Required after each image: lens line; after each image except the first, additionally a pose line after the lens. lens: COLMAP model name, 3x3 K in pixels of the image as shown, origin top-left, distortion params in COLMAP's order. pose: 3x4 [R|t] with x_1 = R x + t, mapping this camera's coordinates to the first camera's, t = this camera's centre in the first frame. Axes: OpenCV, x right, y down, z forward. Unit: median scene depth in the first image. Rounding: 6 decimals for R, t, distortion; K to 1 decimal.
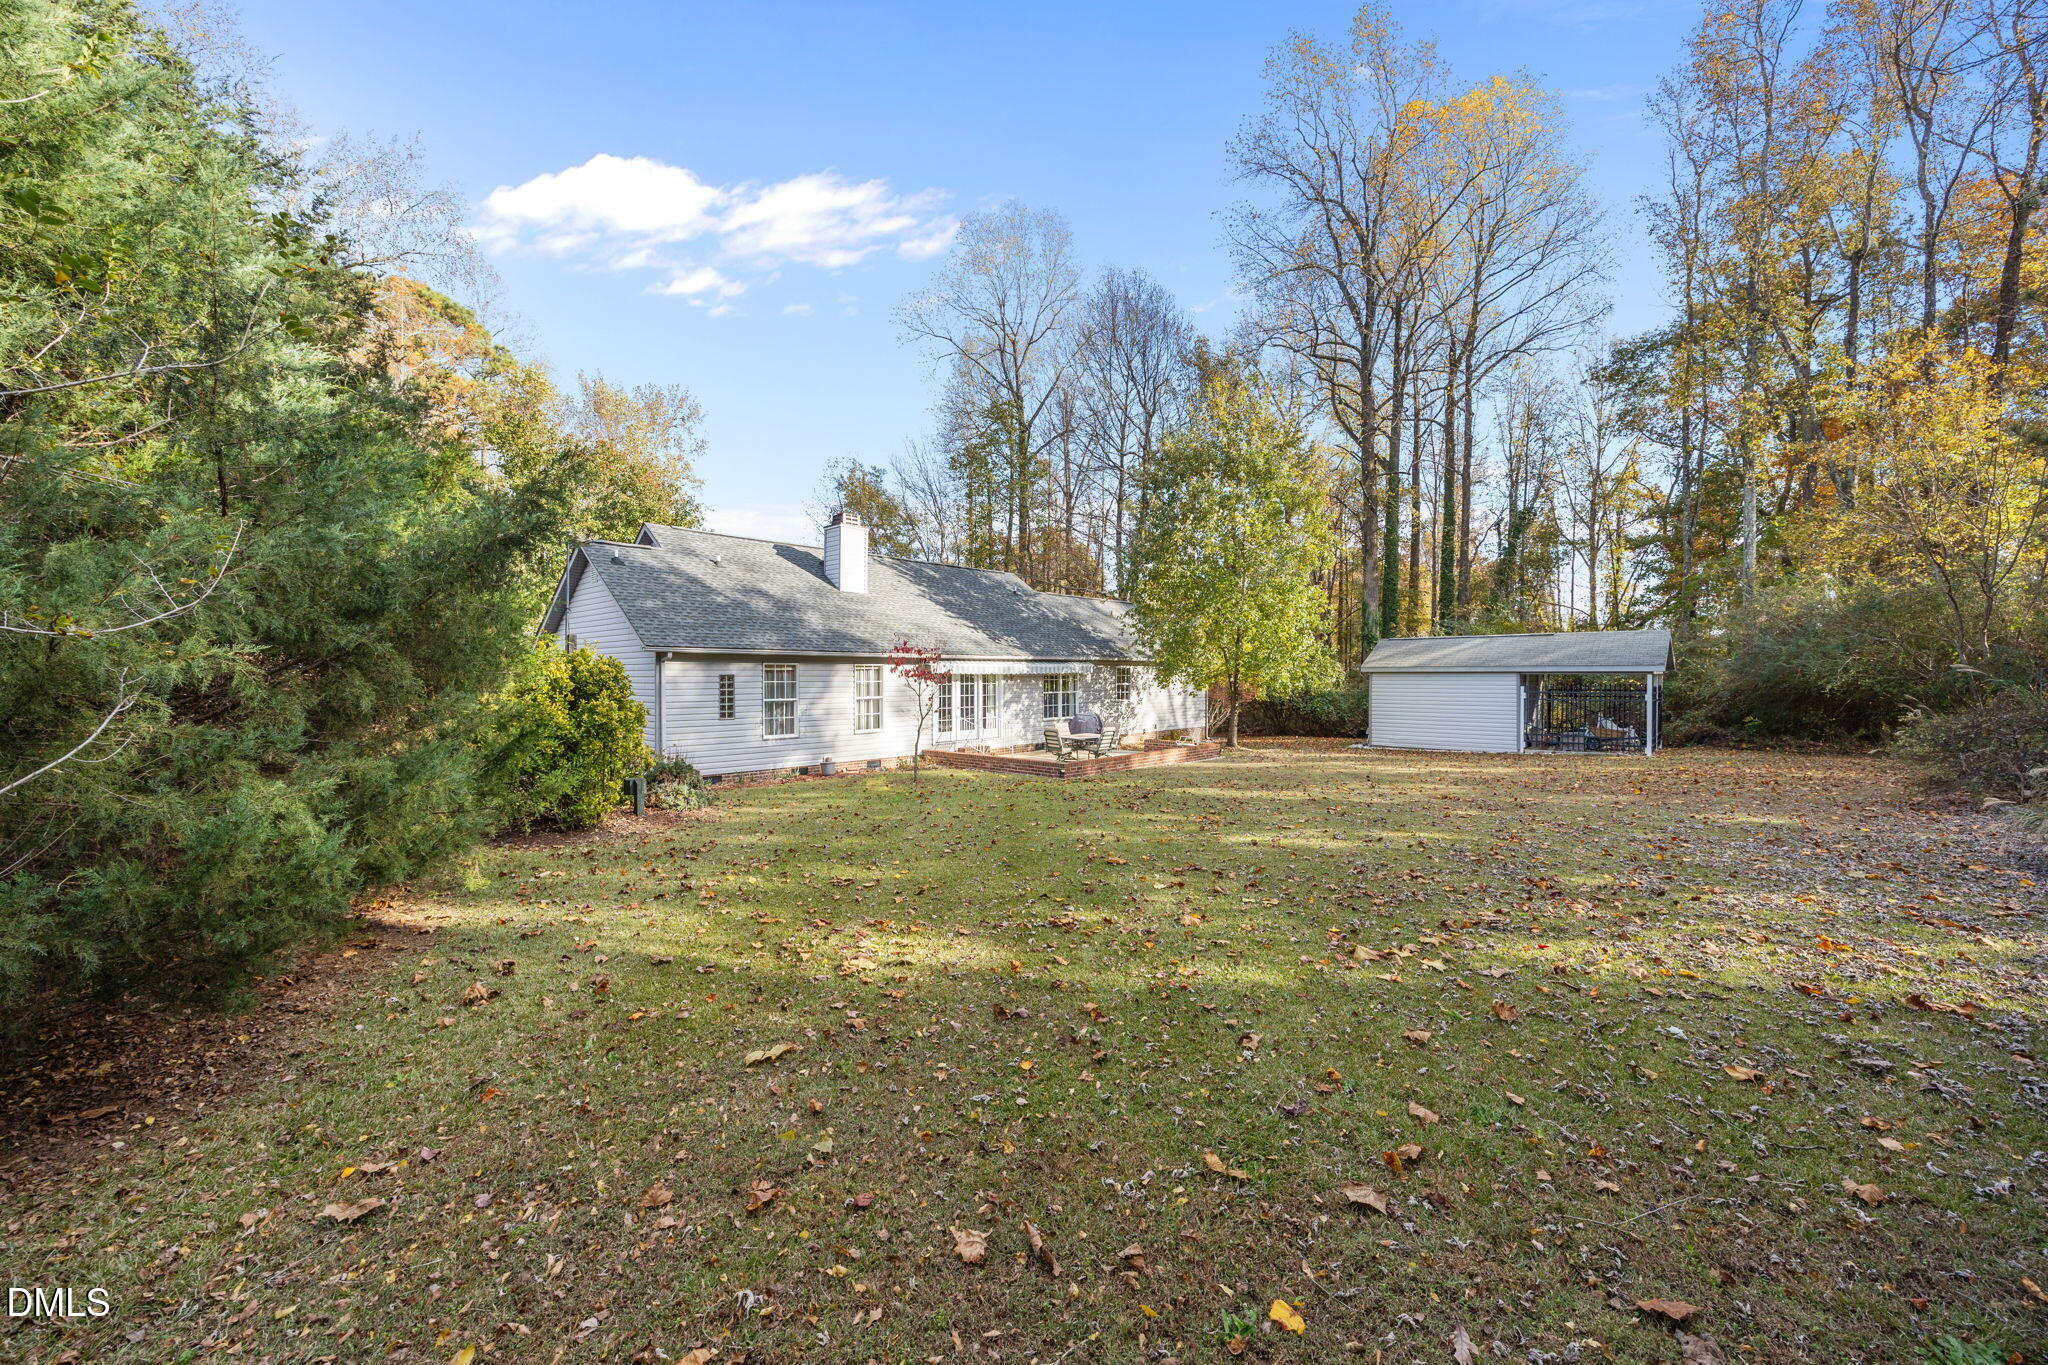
lens RADIAL K [[782.5, 0, 1004.9], [0, 782.5, 676.2], [0, 0, 1]] dist [-0.002505, 0.000076]
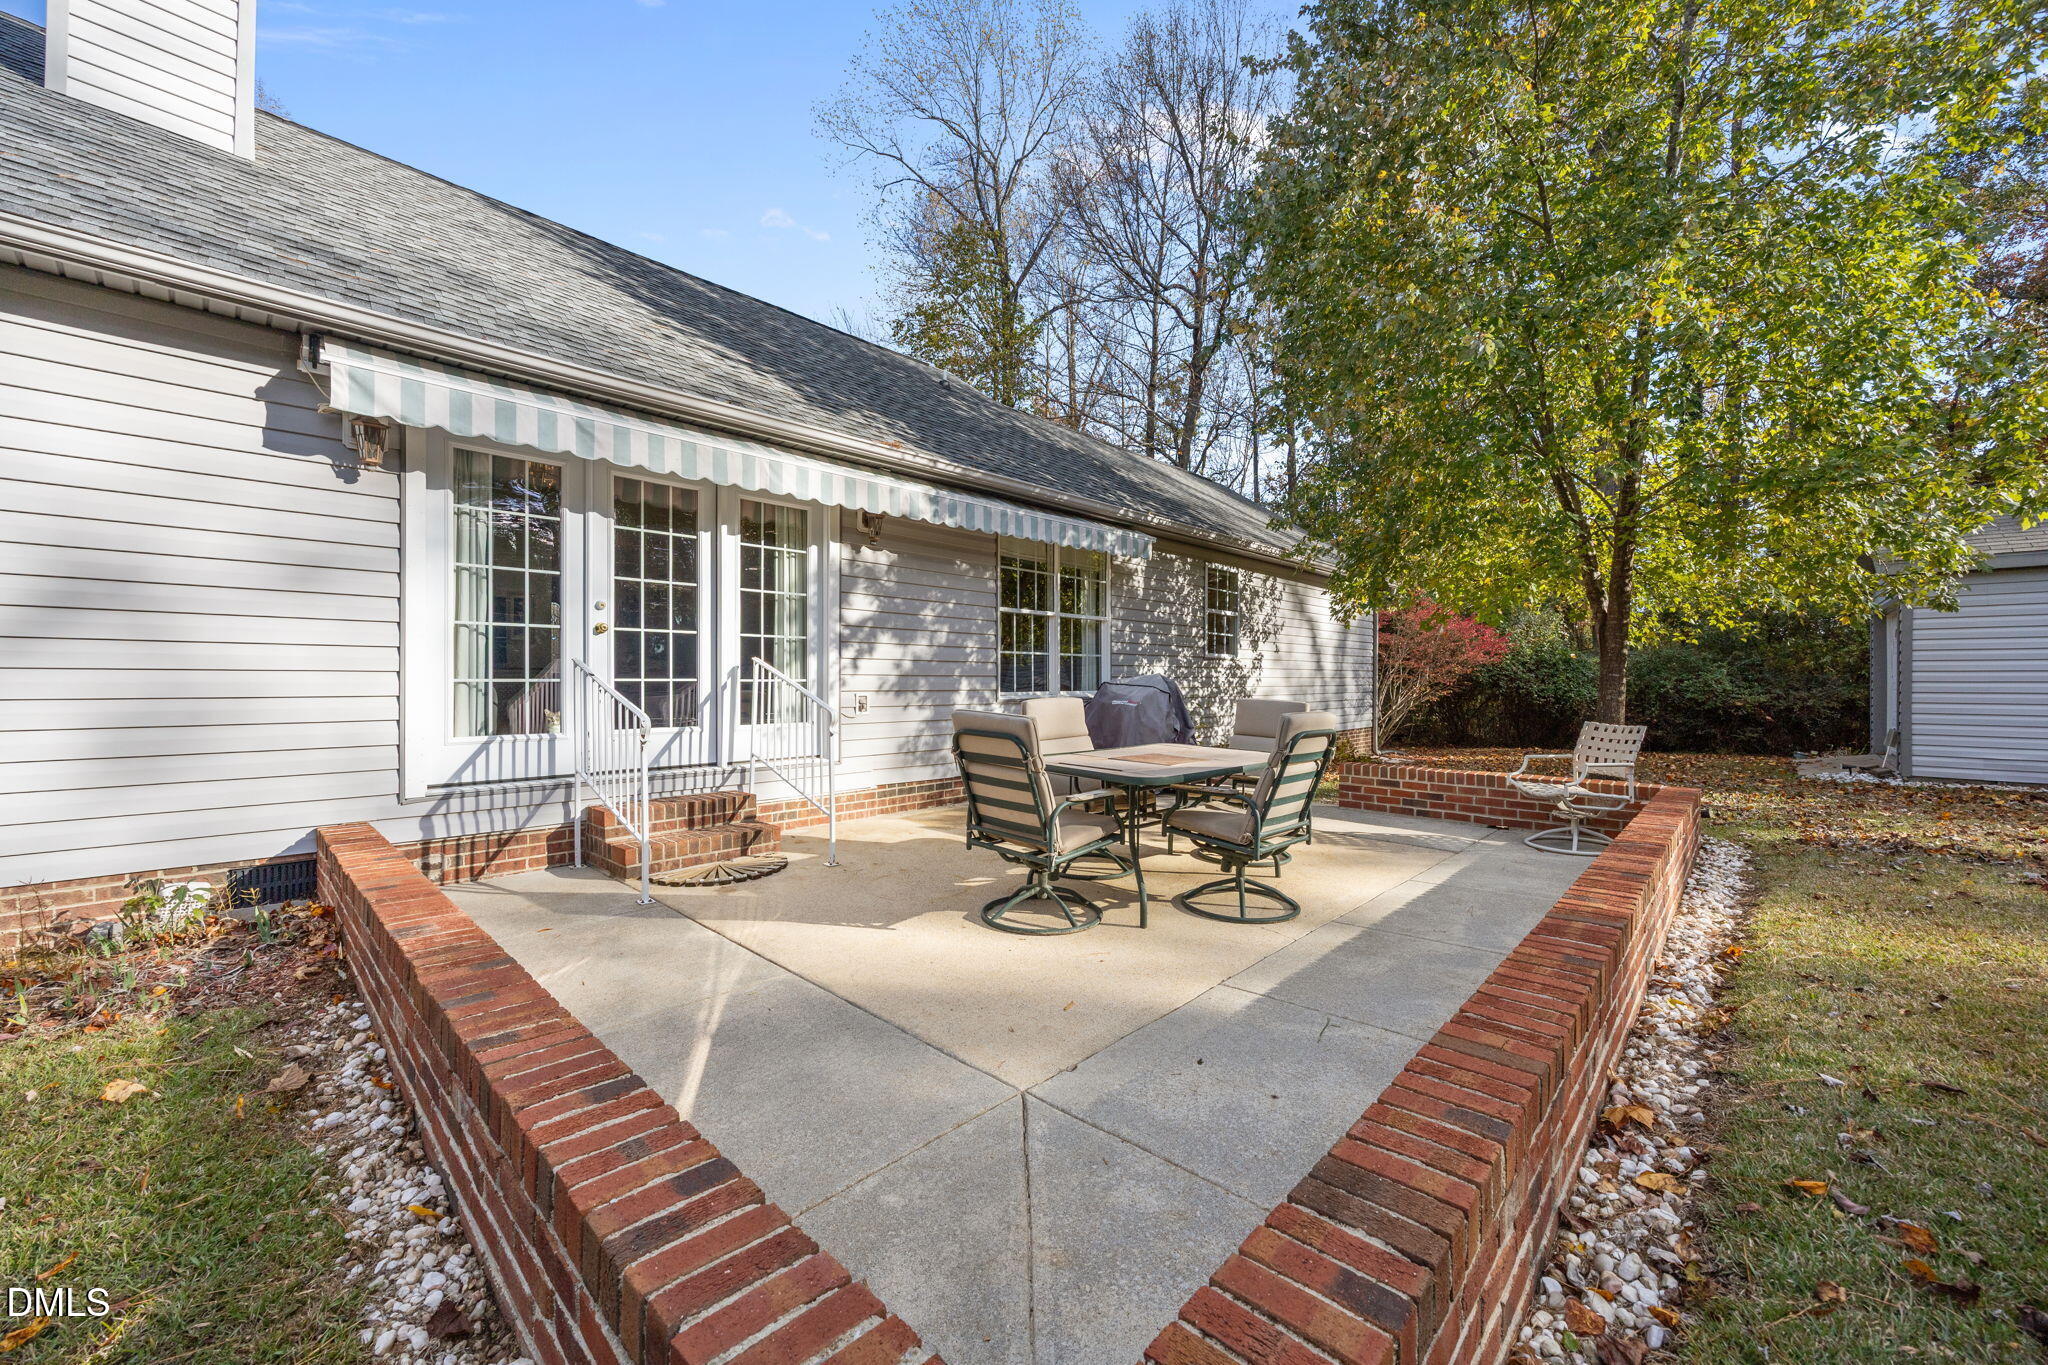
lens RADIAL K [[782.5, 0, 1013.1], [0, 782.5, 677.8], [0, 0, 1]] dist [-0.002505, 0.000076]
pose [[0.999986, -0.000766, 0.005273, 0.051063], [0.000802, 0.999977, -0.006736, 0.047878], [-0.005268, 0.006740, 0.999963, 0.669065]]
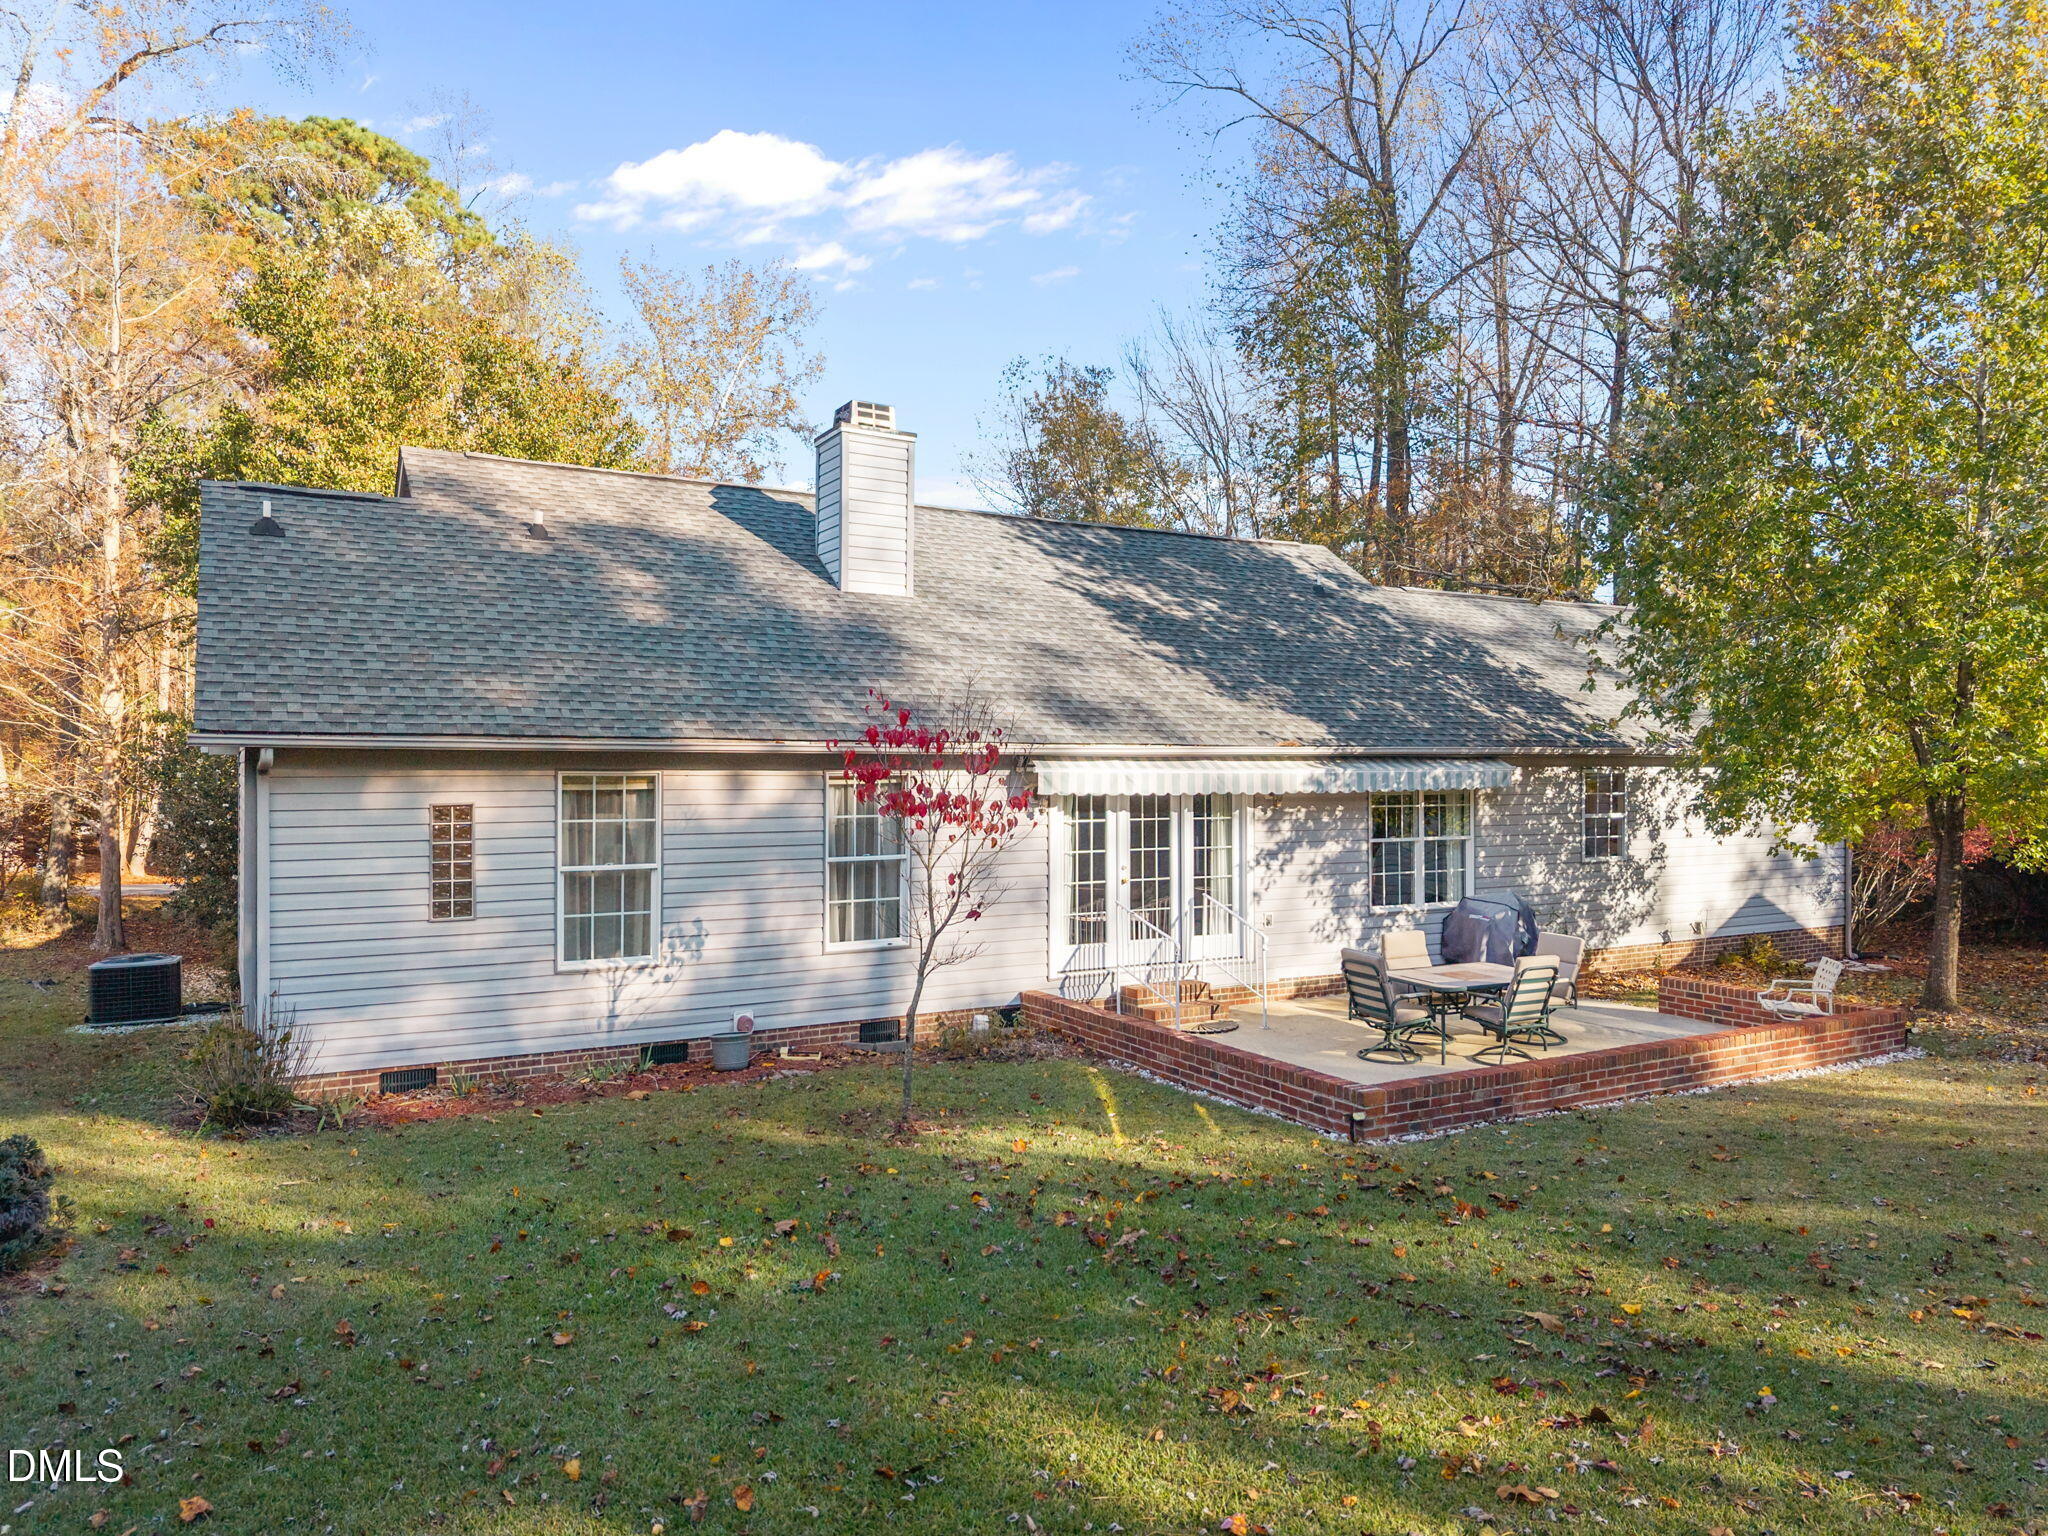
lens RADIAL K [[1367.6, 0, 967.0], [0, 1367.6, 774.0], [0, 0, 1]] dist [-0.003939, -0.006887]
pose [[0.951908, 0.000813, -0.306382, 0.063388], [-0.000059, 0.999997, 0.002472, -0.012647], [0.306383, -0.002335, 0.951905, 0.293200]]
